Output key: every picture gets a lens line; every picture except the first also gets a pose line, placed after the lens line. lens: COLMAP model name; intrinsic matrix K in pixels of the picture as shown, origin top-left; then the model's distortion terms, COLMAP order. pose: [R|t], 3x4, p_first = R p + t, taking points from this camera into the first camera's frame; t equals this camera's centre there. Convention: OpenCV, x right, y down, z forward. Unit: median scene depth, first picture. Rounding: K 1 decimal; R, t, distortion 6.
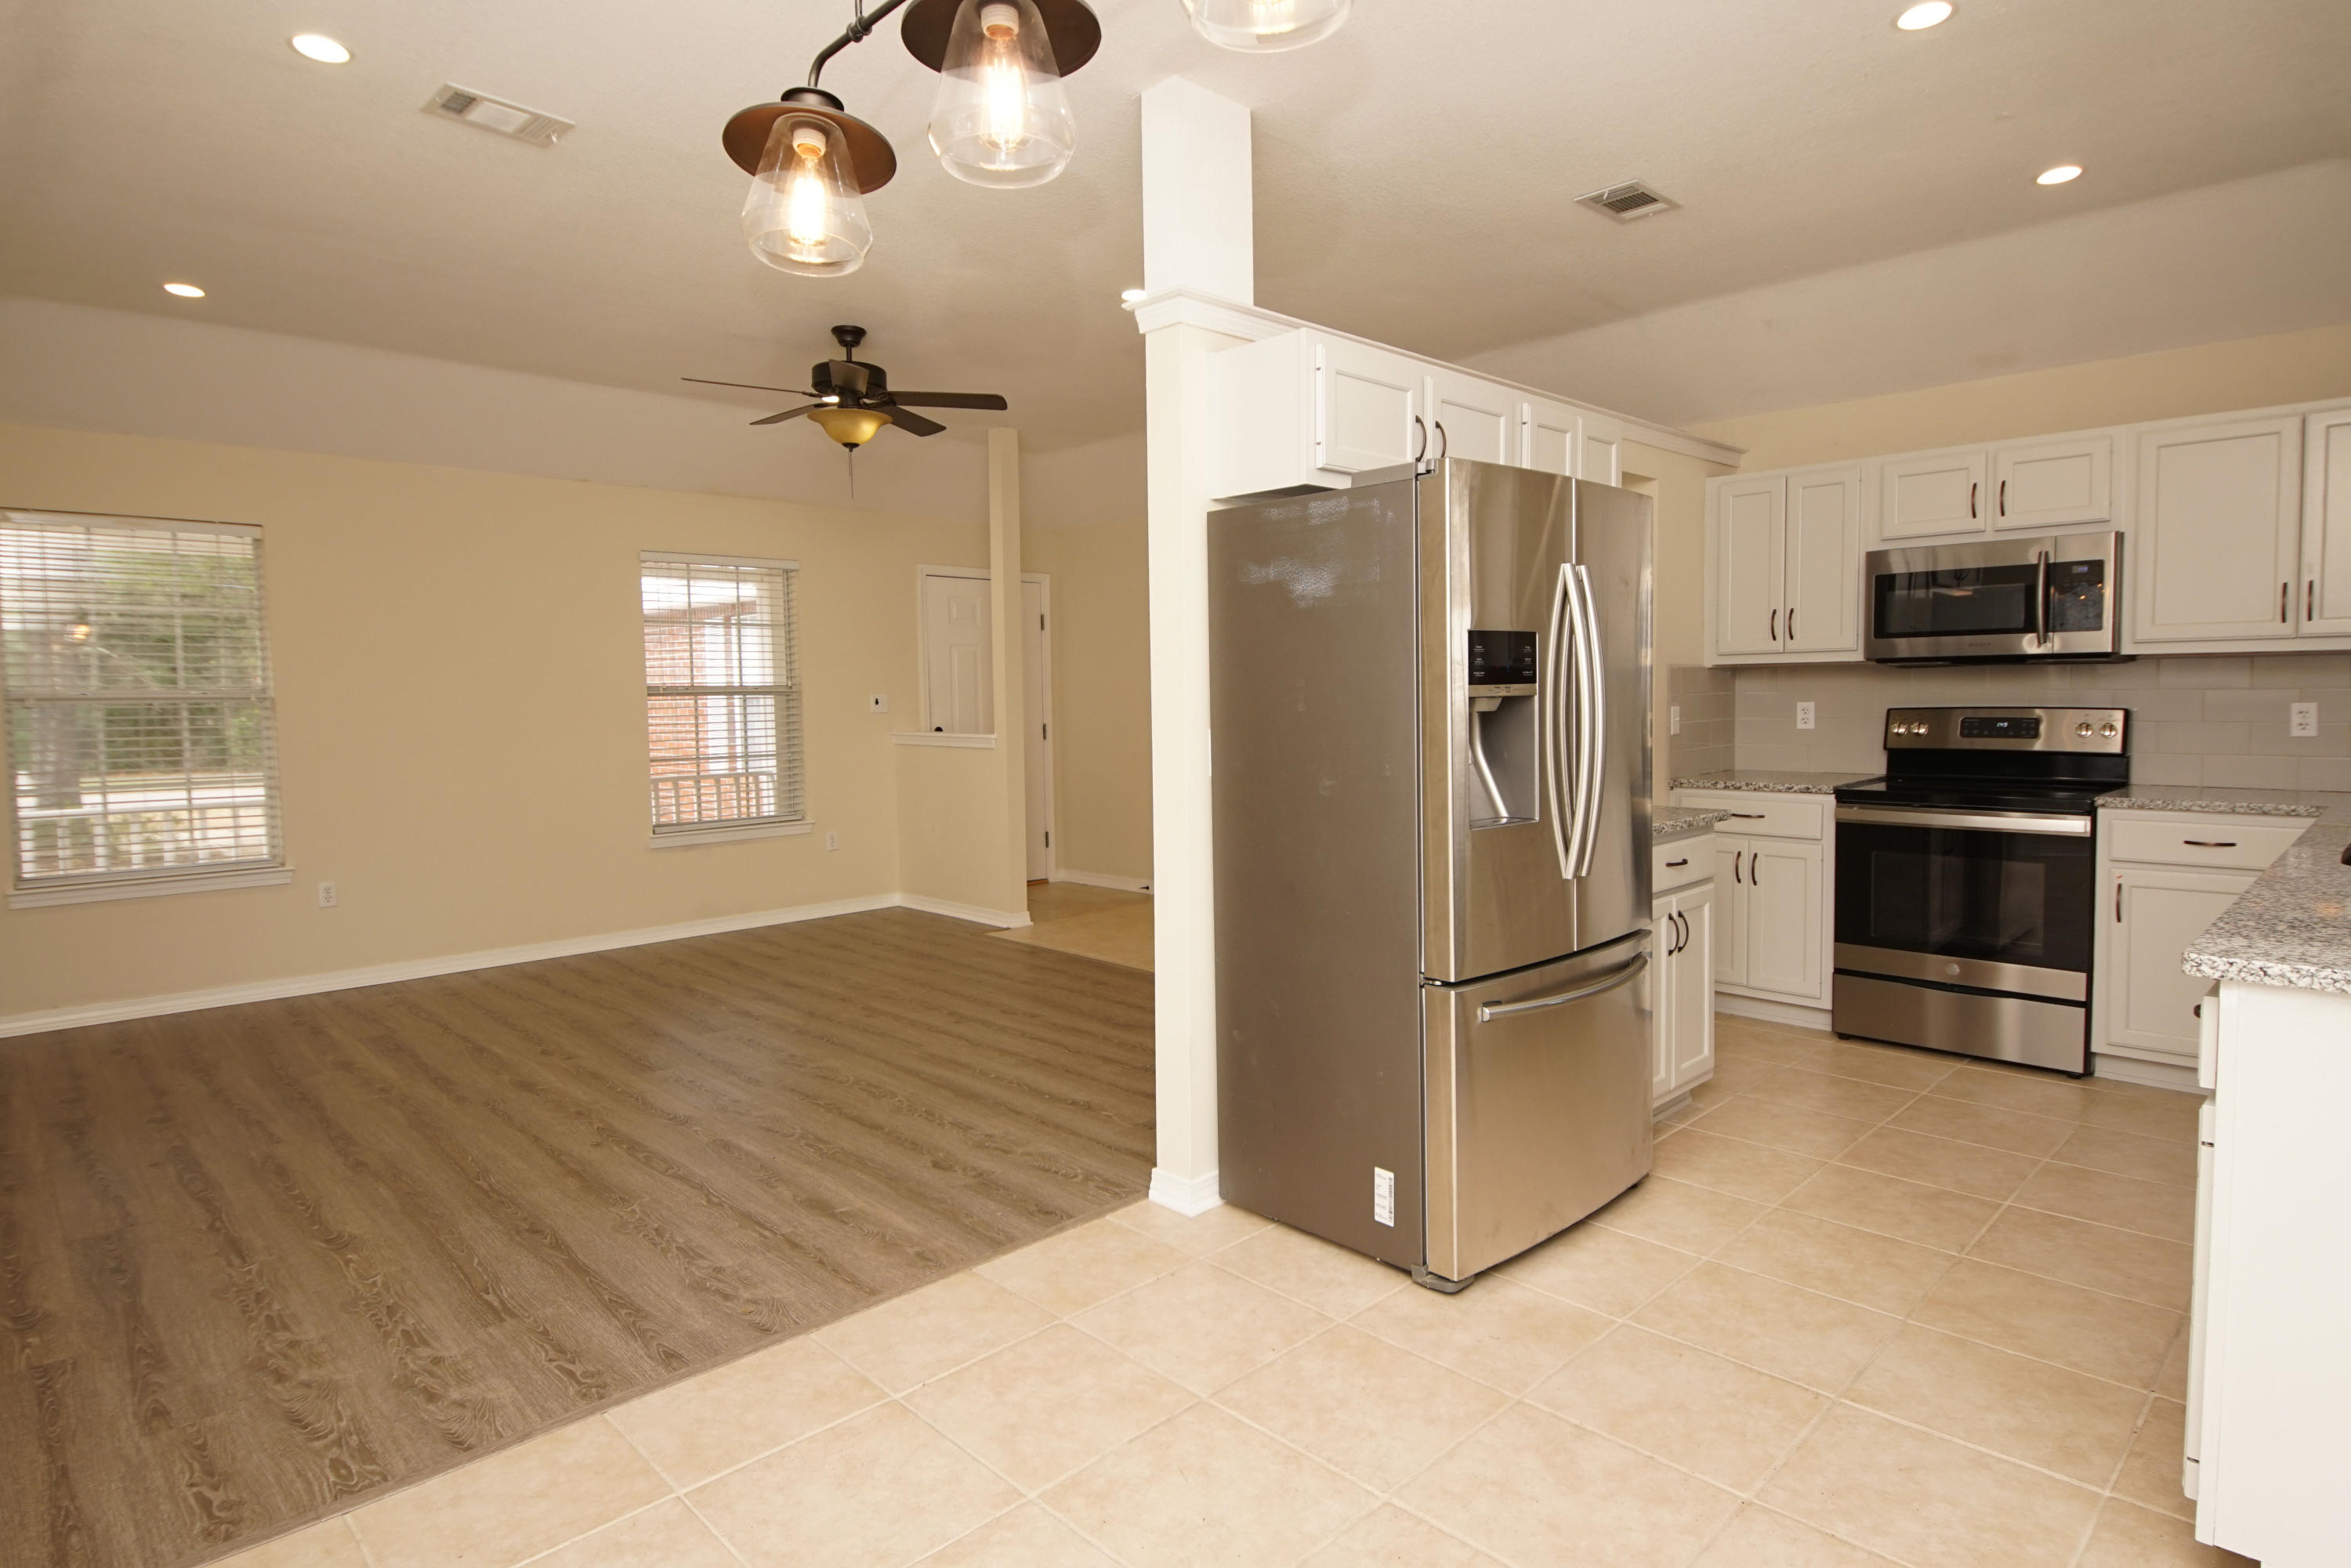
lens RADIAL K [[1259.3, 0, 1156.5], [0, 1259.3, 763.9], [0, 0, 1]] dist [0.040010, -0.039161]
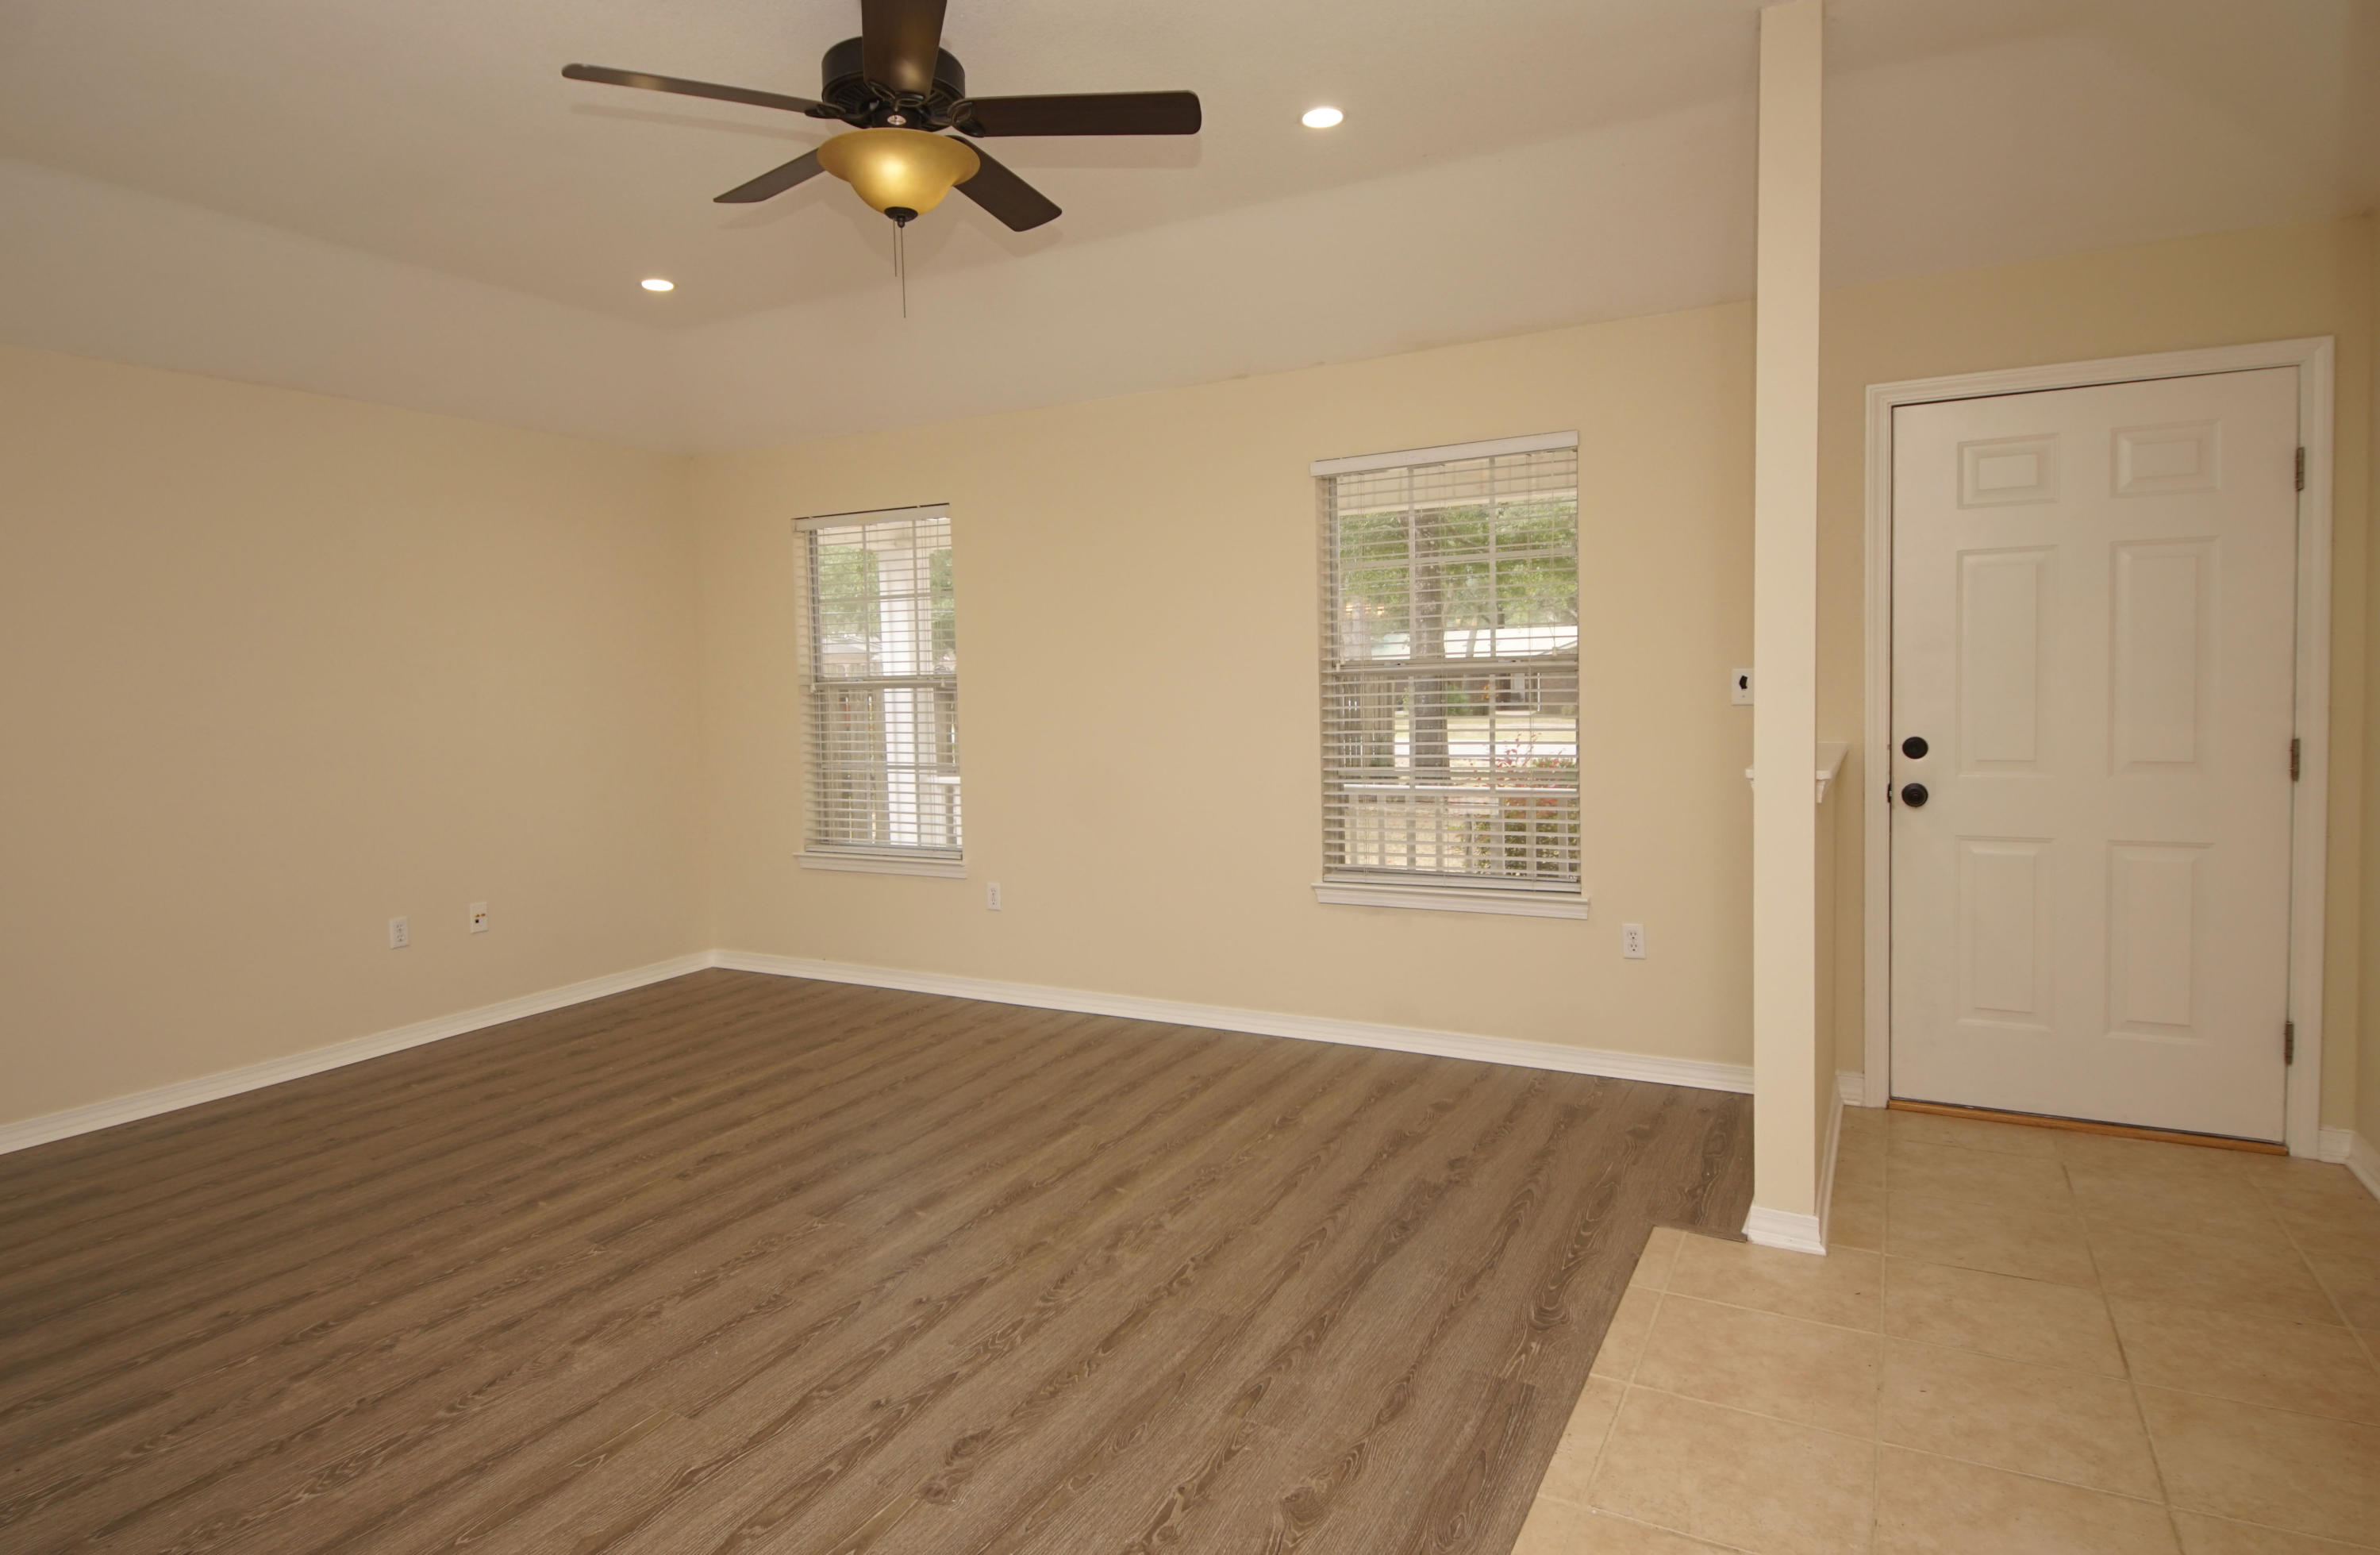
lens RADIAL K [[1299.6, 0, 1157.7], [0, 1299.6, 745.3], [0, 0, 1]] dist [0.034827, -0.035607]
pose [[0.293337, 0.054412, -0.954459, 0.374728], [-0.032086, 0.998377, 0.047054, -0.074197], [0.955471, 0.016822, 0.294606, 1.125903]]
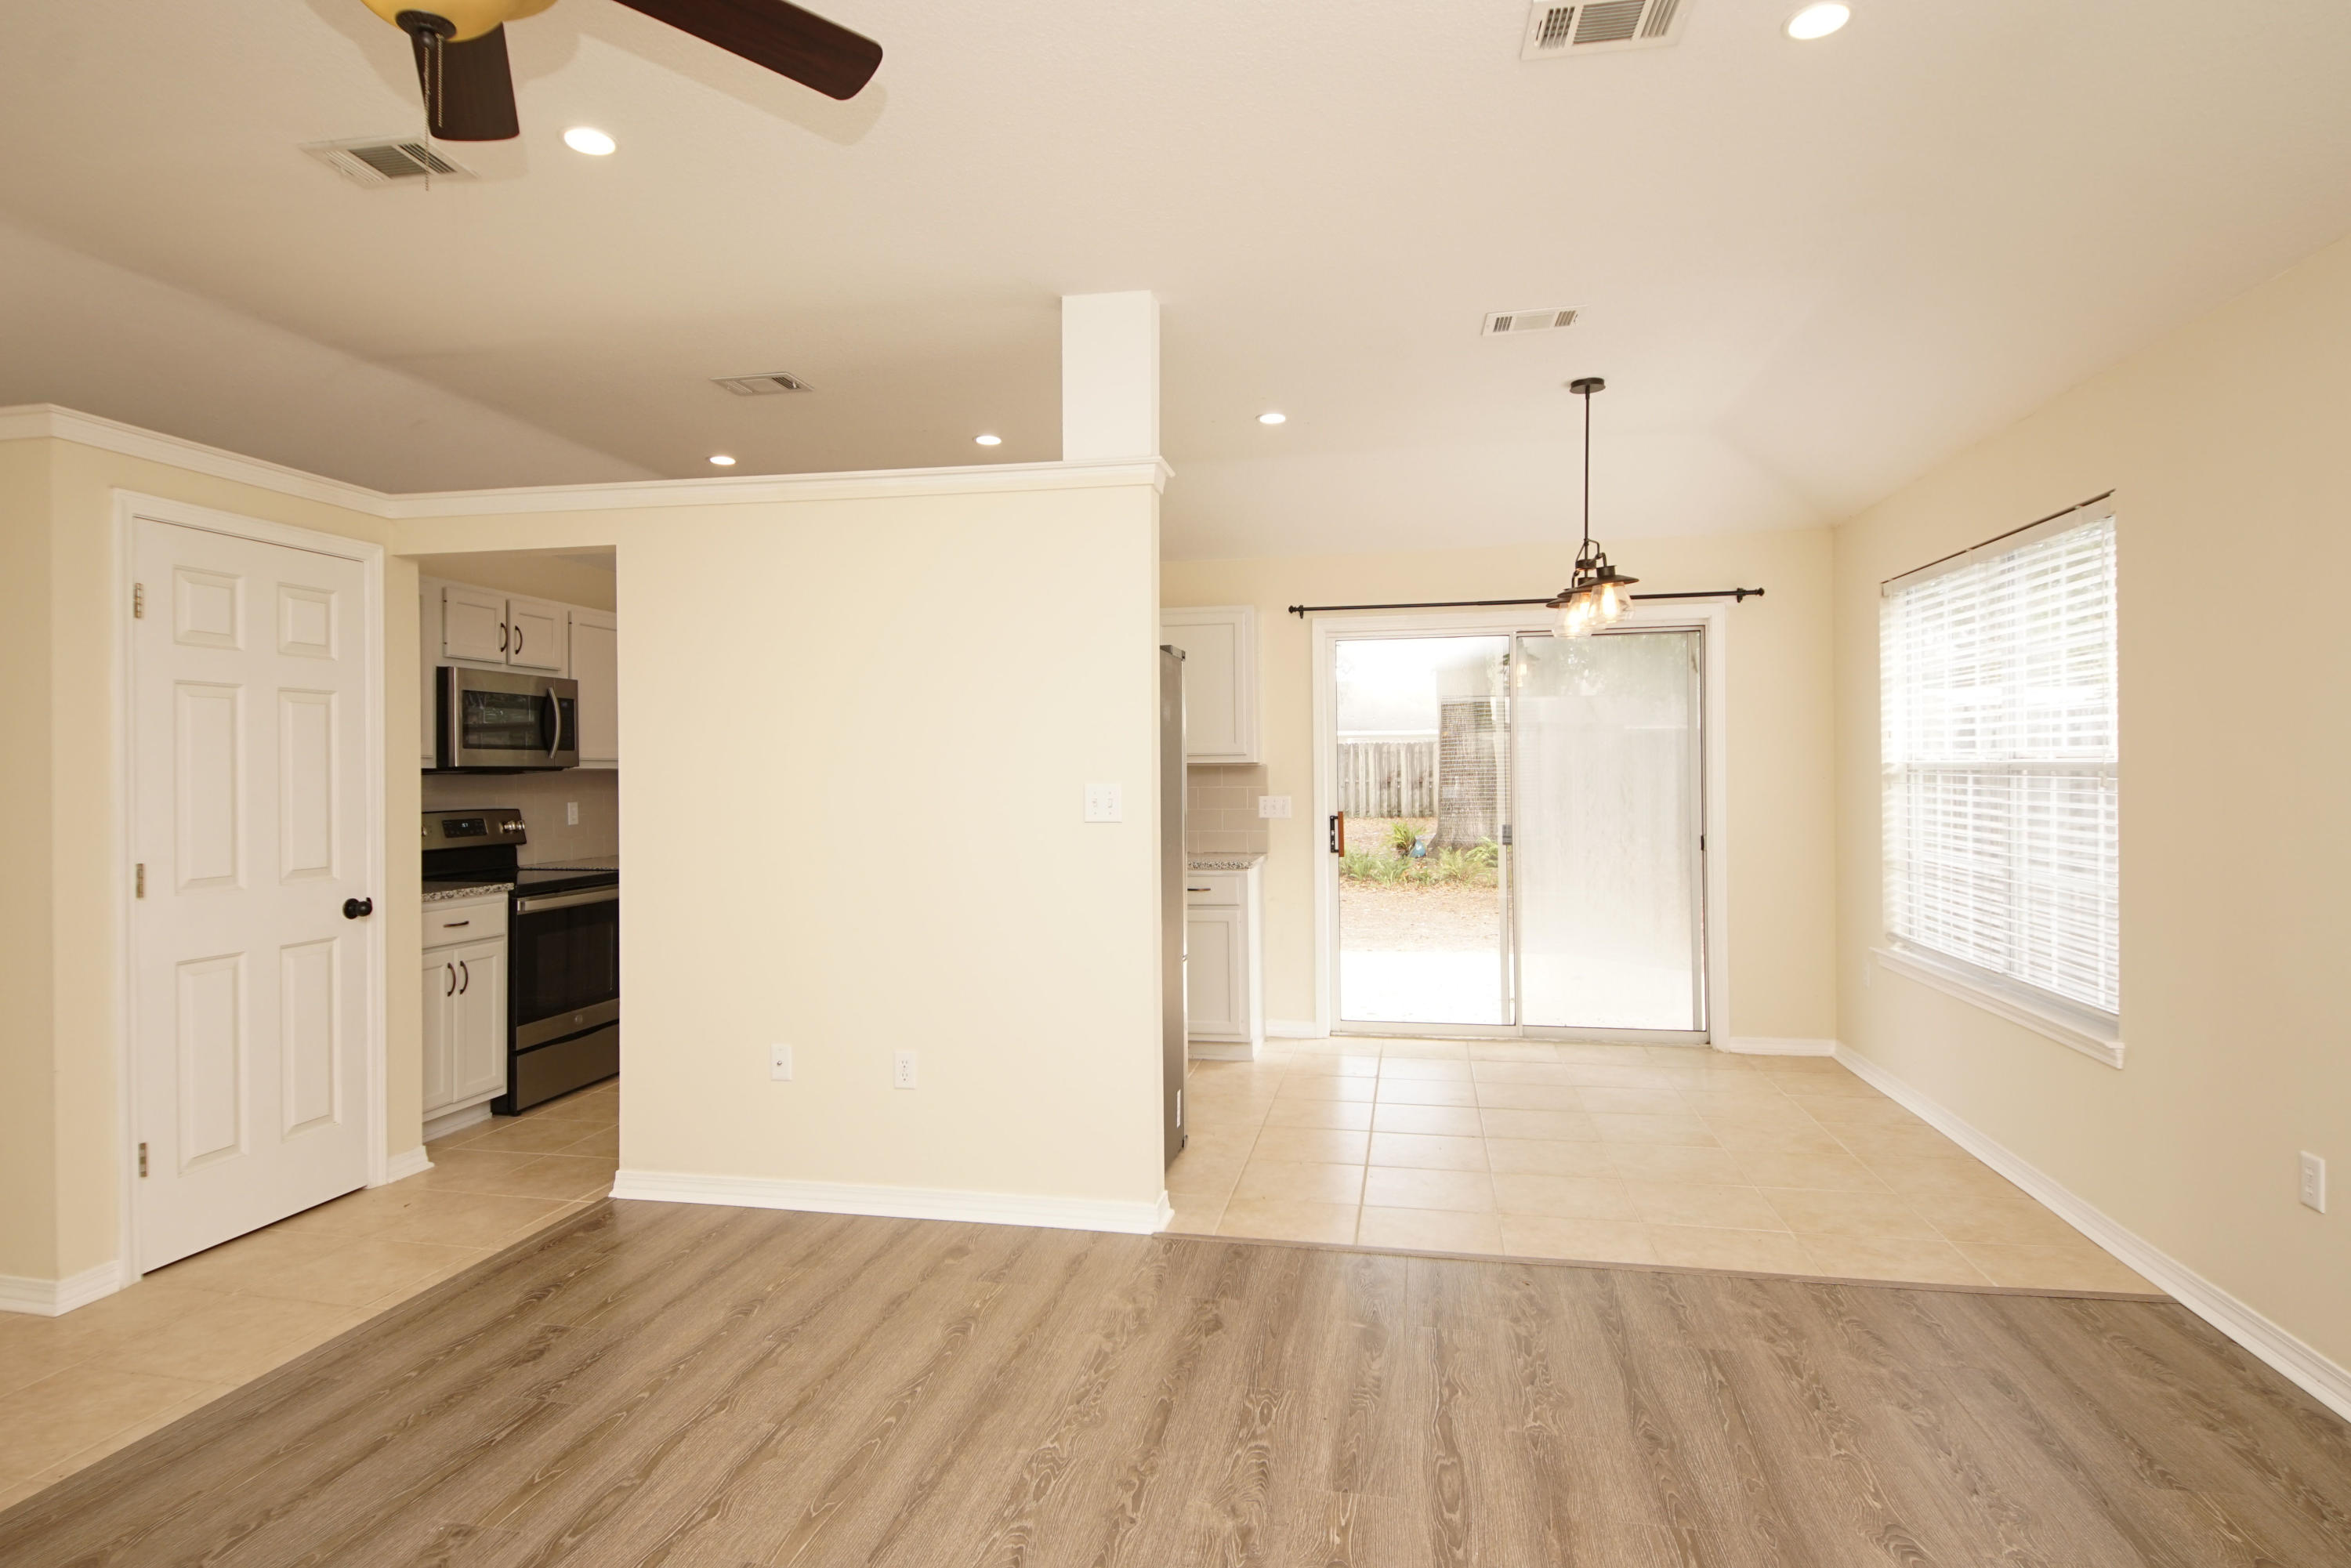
lens RADIAL K [[1259.3, 0, 1156.5], [0, 1259.3, 763.9], [0, 0, 1]] dist [0.040010, -0.039161]
pose [[-0.565237, 0.024718, 0.824558, -0.724107], [0.062962, 0.997928, 0.013246, -0.068766], [-0.822522, 0.059402, -0.565623, 1.239339]]
